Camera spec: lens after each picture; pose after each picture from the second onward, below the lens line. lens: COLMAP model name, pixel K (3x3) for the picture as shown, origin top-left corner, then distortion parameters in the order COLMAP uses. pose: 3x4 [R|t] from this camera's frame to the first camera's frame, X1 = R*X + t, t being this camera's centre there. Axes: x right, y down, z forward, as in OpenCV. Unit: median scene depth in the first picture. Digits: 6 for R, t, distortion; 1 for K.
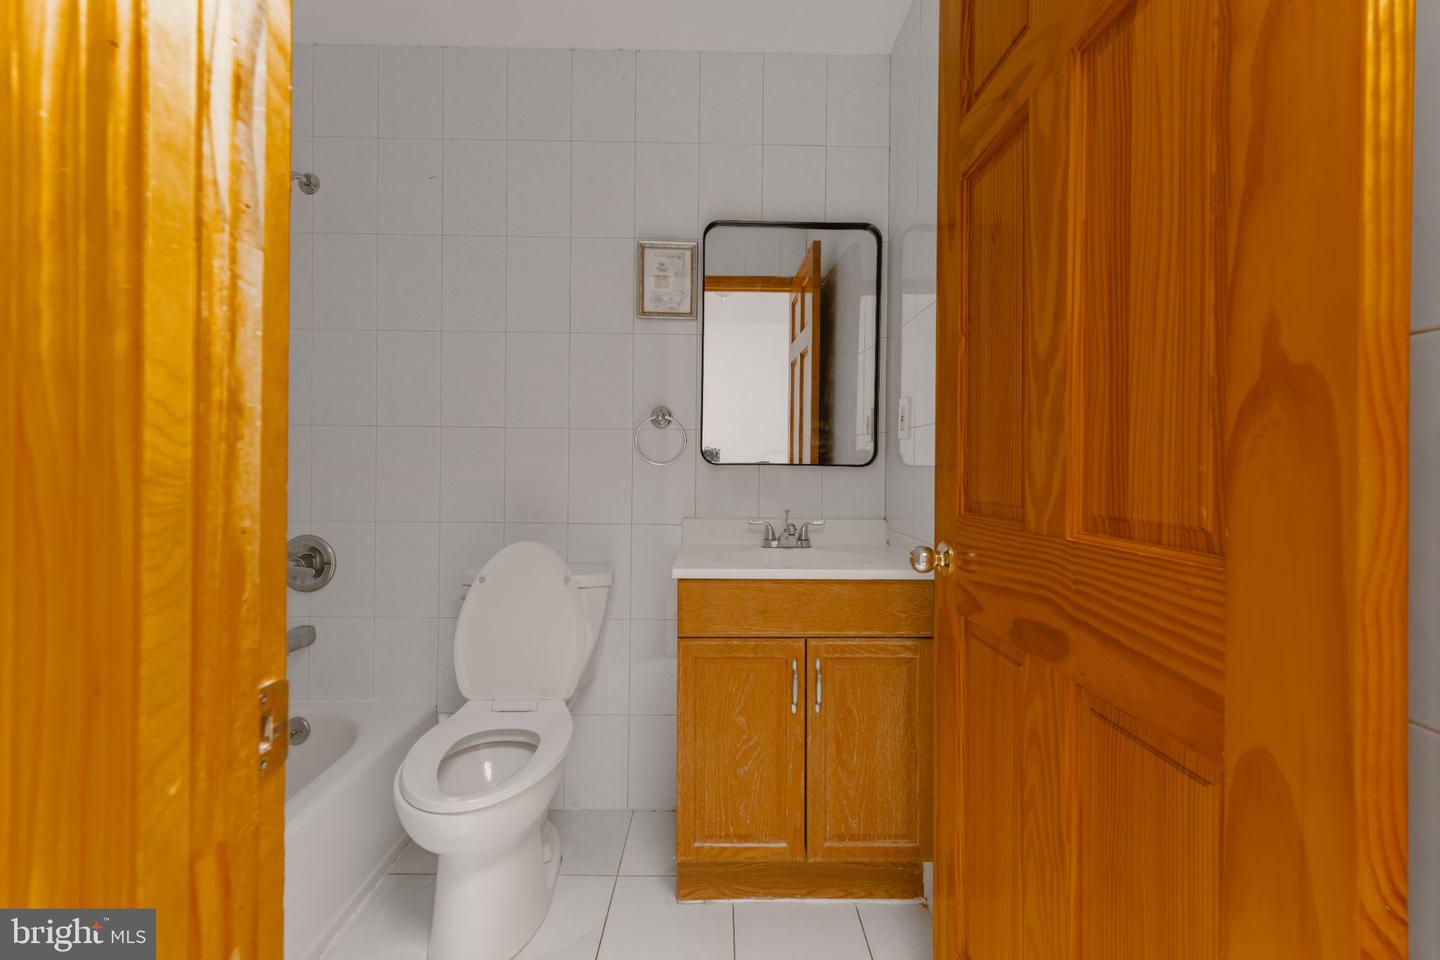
lens RADIAL K [[574.5, 0, 725.2], [0, 574.5, 460.1], [0, 0, 1]] dist [0.000385, -0.000309]
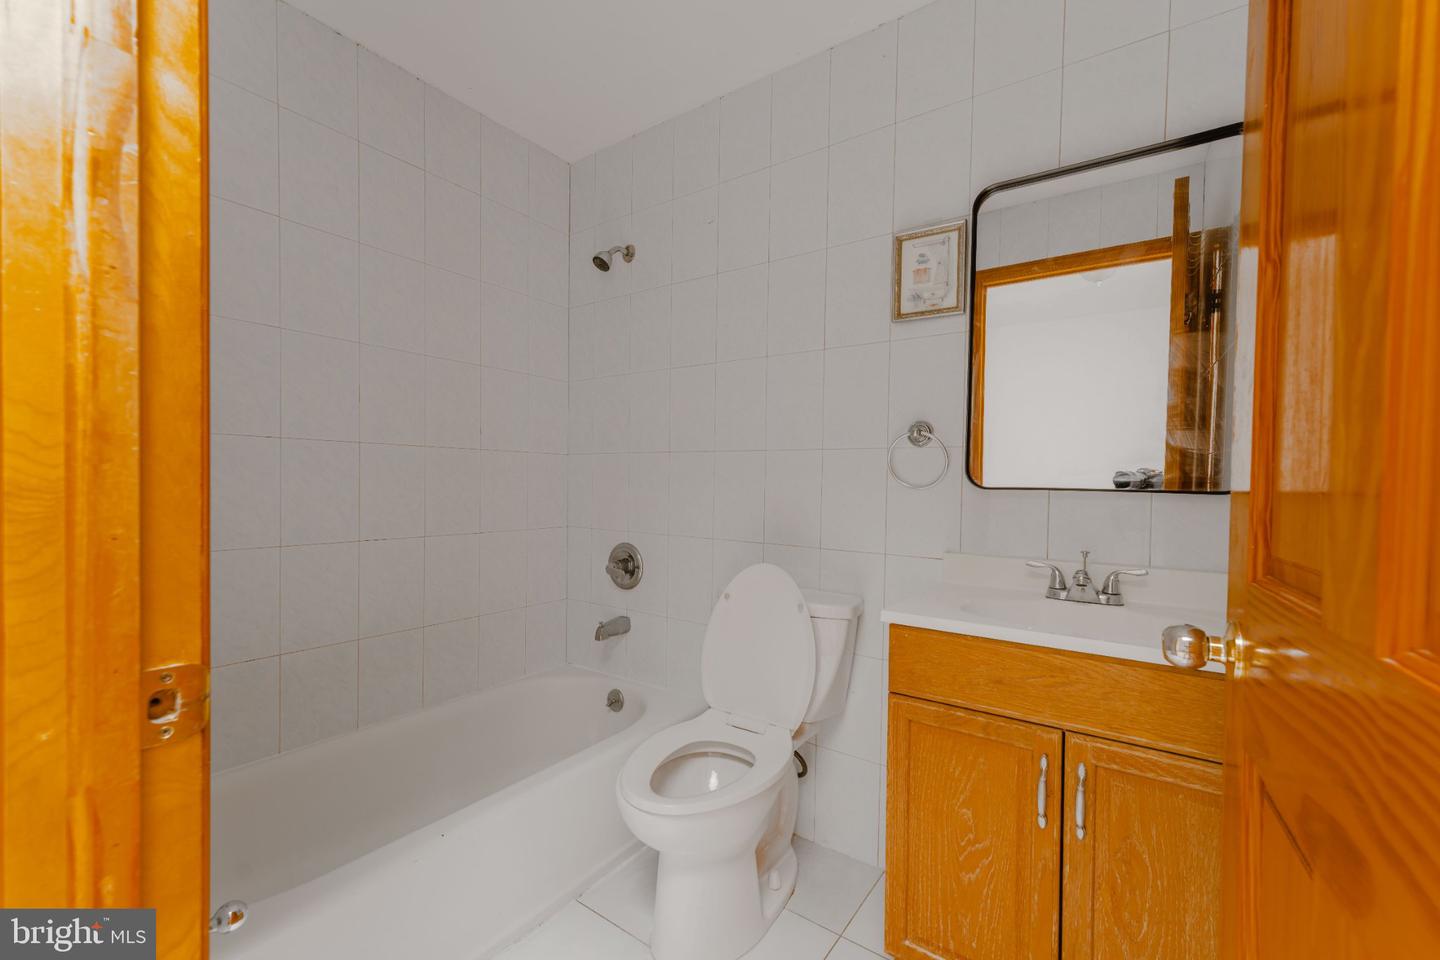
lens RADIAL K [[574.5, 0, 724.8], [0, 574.5, 491.1], [0, 0, 1]] dist [0.000385, -0.000309]
pose [[0.817568, 0.012126, -0.575705, 0.205418], [-0.004276, 0.999879, 0.014987, 0.000428], [0.575816, -0.009791, 0.817520, 0.169679]]
